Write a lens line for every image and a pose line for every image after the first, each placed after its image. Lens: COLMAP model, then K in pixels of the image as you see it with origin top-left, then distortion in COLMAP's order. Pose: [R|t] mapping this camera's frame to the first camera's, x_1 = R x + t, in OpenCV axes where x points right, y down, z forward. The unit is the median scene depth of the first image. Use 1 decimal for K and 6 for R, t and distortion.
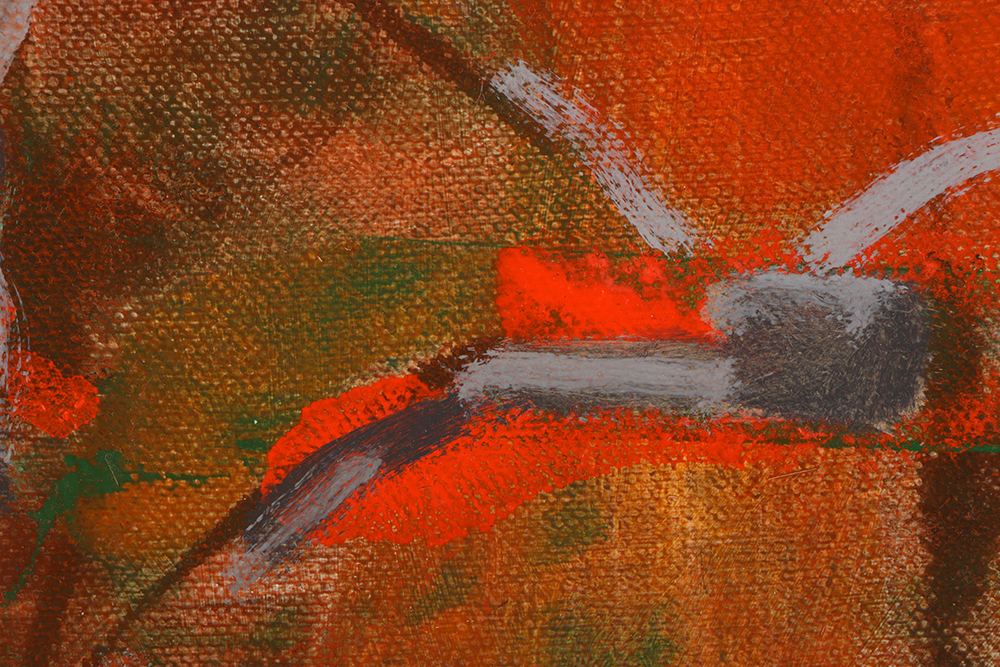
lens RADIAL K [[6462.2, 0, 501.2], [0, 6462.2, 334.0], [0, 0, 1]] dist [0.400074, 0.000000]
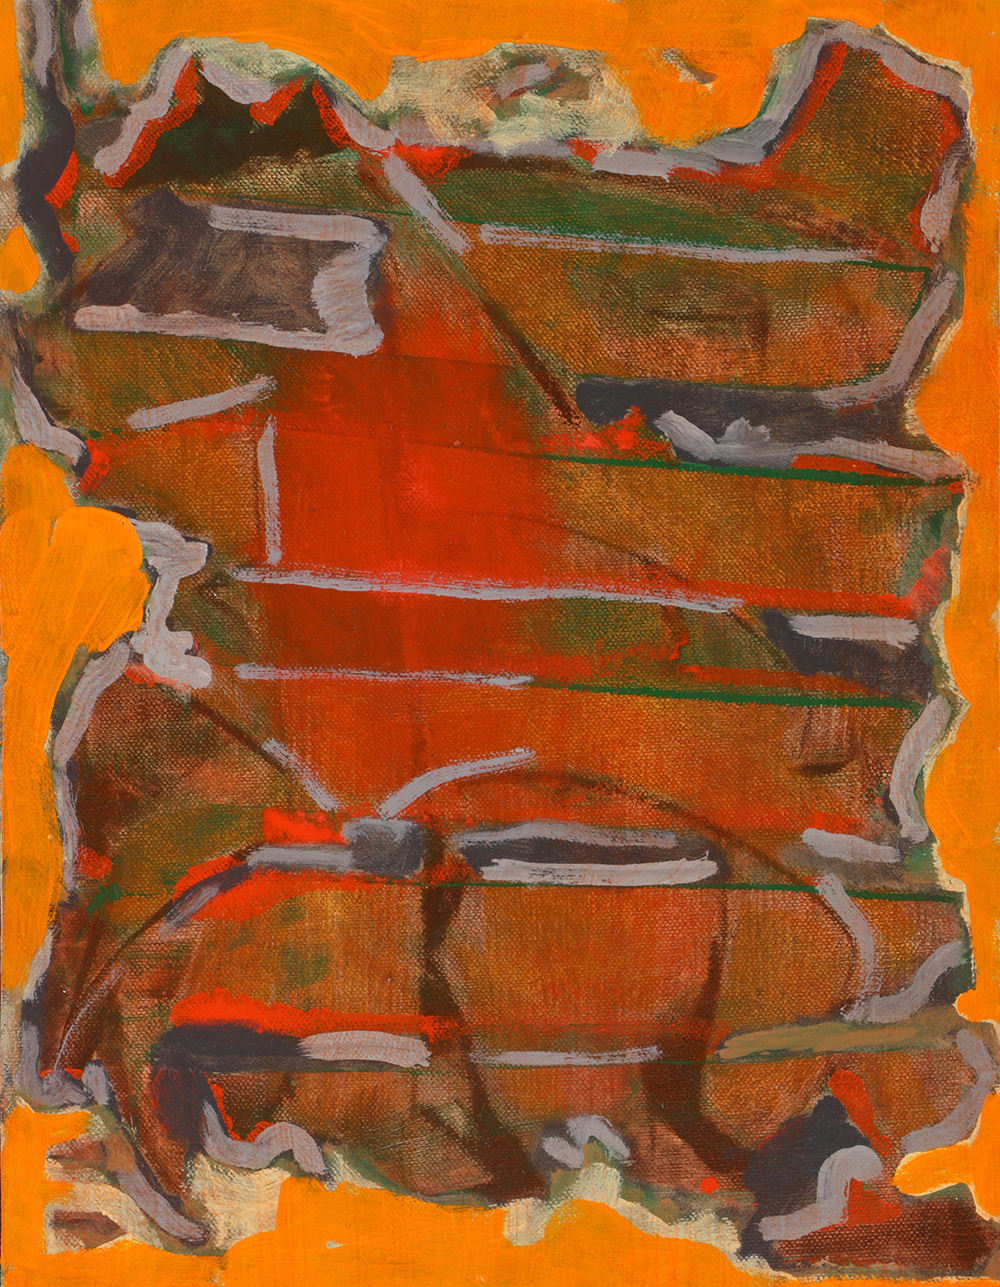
lens RADIAL K [[4312.6, 0, 500.7], [0, 4312.6, 653.5], [0, 0, 1]] dist [0.479495, 0.000000]
pose [[0.999413, 0.008654, 0.033142, 0.037569], [-0.007114, 0.998902, -0.046299, 0.004545], [-0.033506, 0.046036, 0.998378, -0.783032]]
